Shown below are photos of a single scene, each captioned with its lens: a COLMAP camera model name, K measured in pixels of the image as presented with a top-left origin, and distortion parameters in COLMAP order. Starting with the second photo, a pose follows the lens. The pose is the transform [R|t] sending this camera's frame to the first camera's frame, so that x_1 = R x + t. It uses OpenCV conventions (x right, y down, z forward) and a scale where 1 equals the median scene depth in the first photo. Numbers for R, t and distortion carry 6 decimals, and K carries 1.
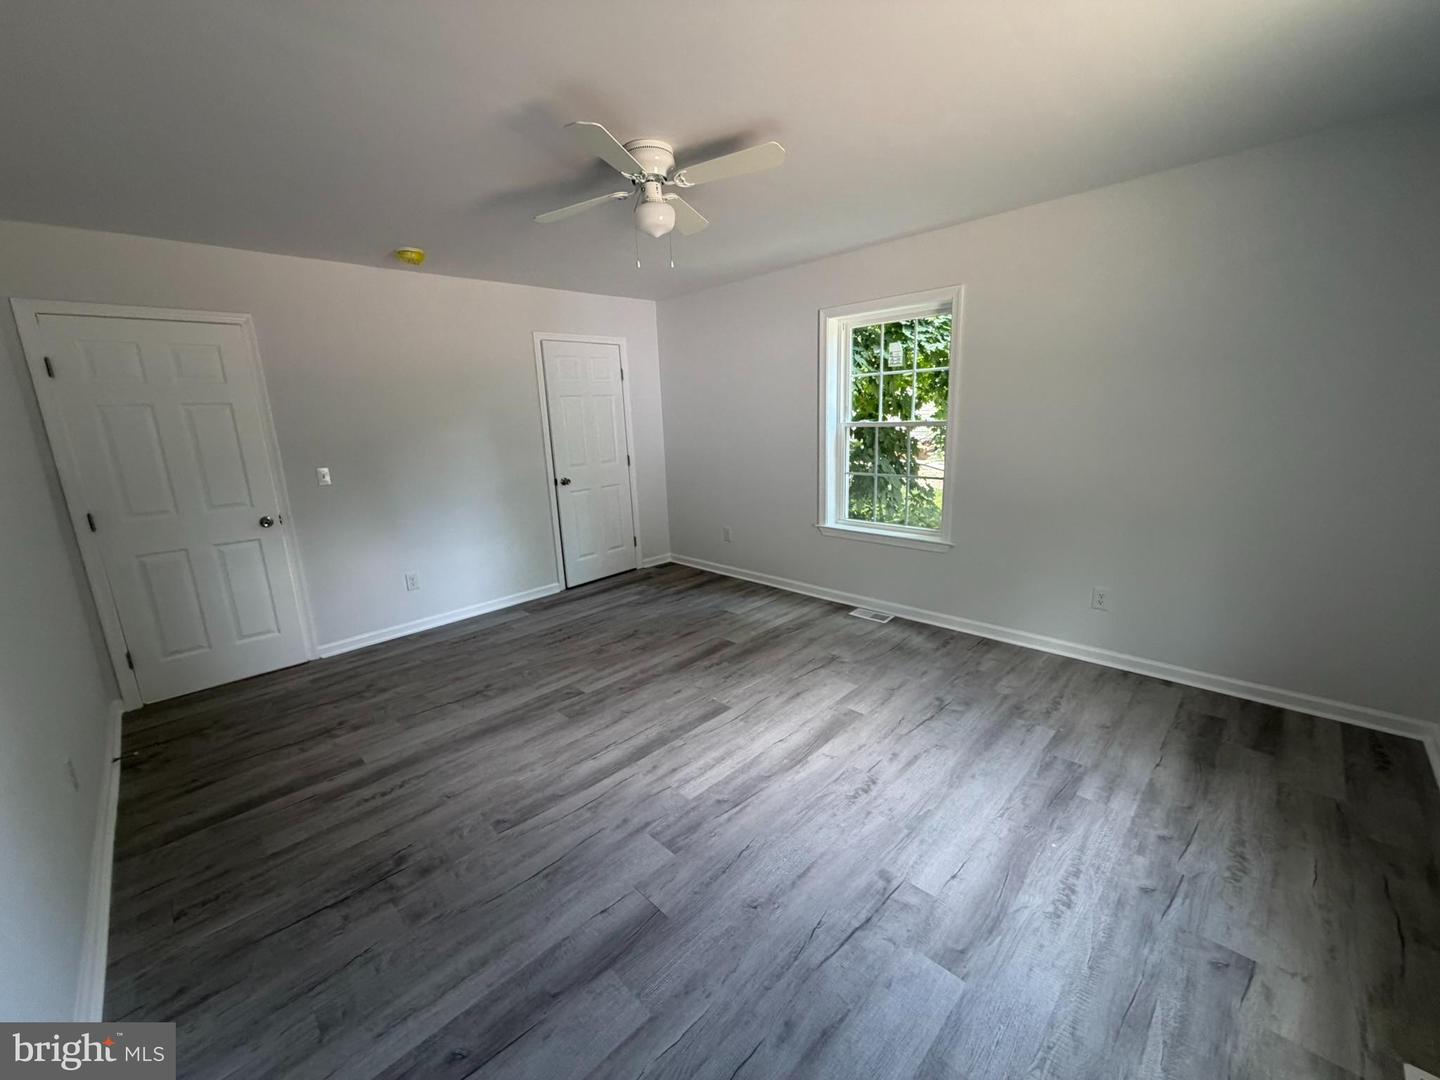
lens RADIAL K [[577.0, 0, 718.7], [0, 577.0, 549.4], [0, 0, 1]] dist [0.000417, 0.000908]
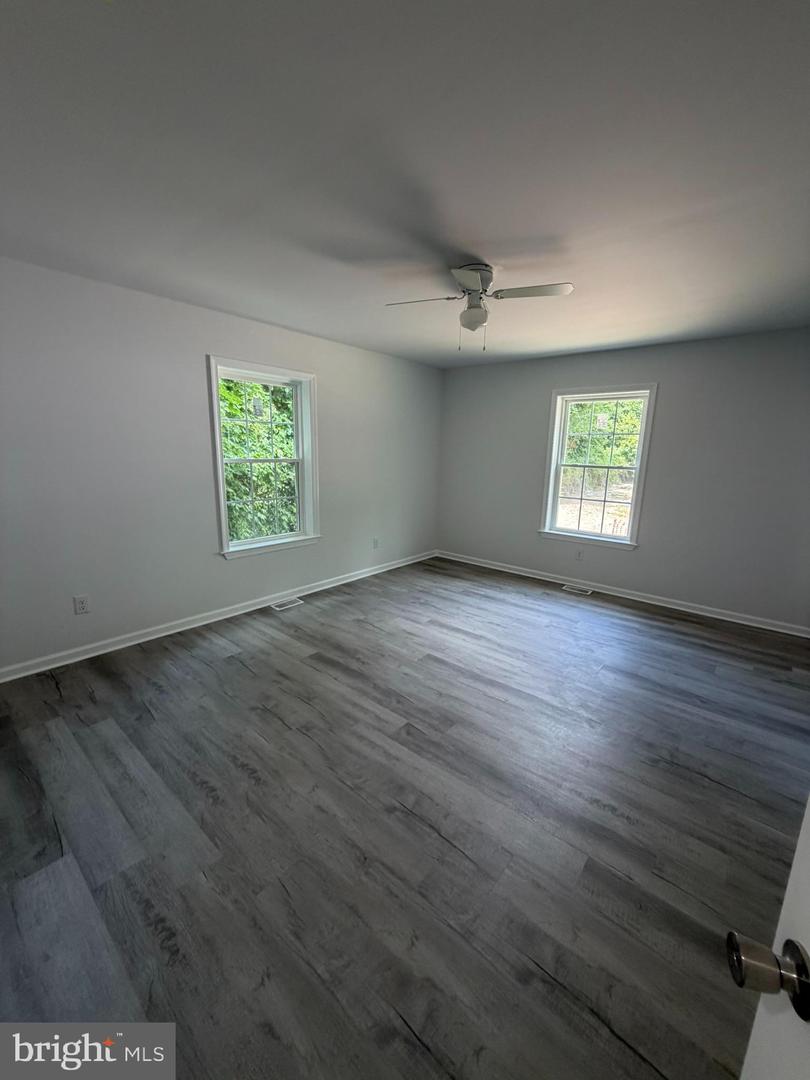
lens RADIAL K [[432.7, 0, 411.8], [0, 432.7, 541.1], [0, 0, 1]] dist [0.000417, 0.000908]
pose [[-0.095132, -0.173926, 0.980153, -0.901396], [0.215124, 0.957760, 0.190832, -0.193105], [-0.971942, 0.229009, -0.053698, 0.944966]]
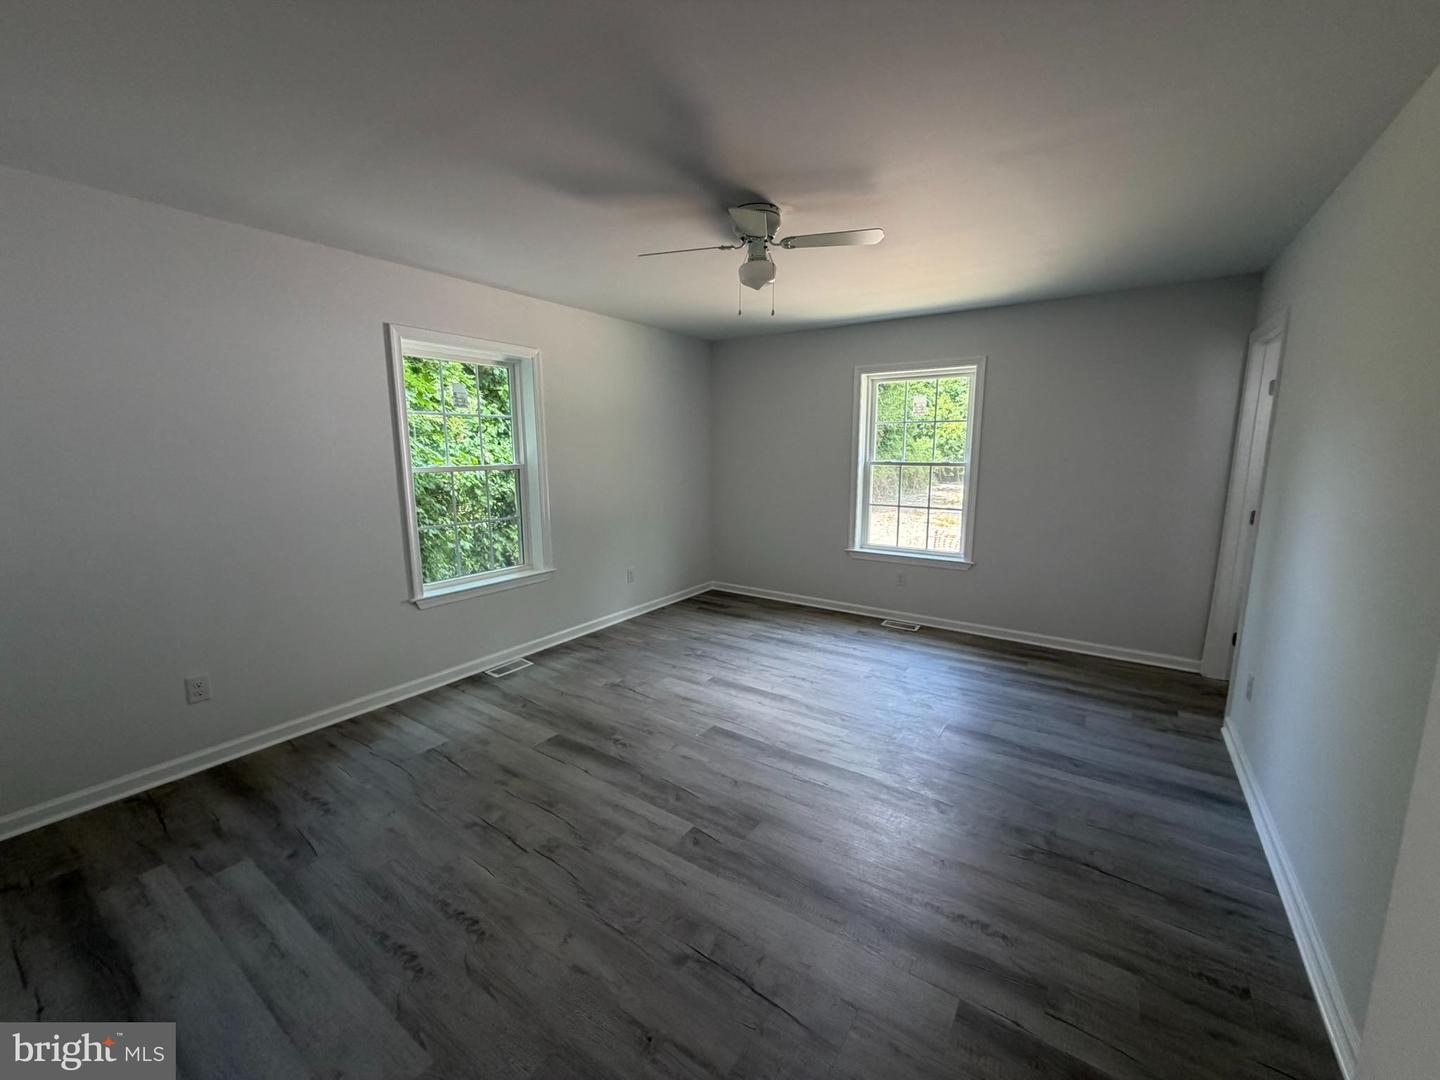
lens RADIAL K [[577.0, 0, 724.6], [0, 577.0, 542.8], [0, 0, 1]] dist [0.000417, 0.000908]
pose [[-0.191577, -0.124601, 0.973536, -0.878640], [0.238793, 0.956186, 0.169371, -0.198147], [-0.951986, 0.264921, -0.153429, 0.963354]]
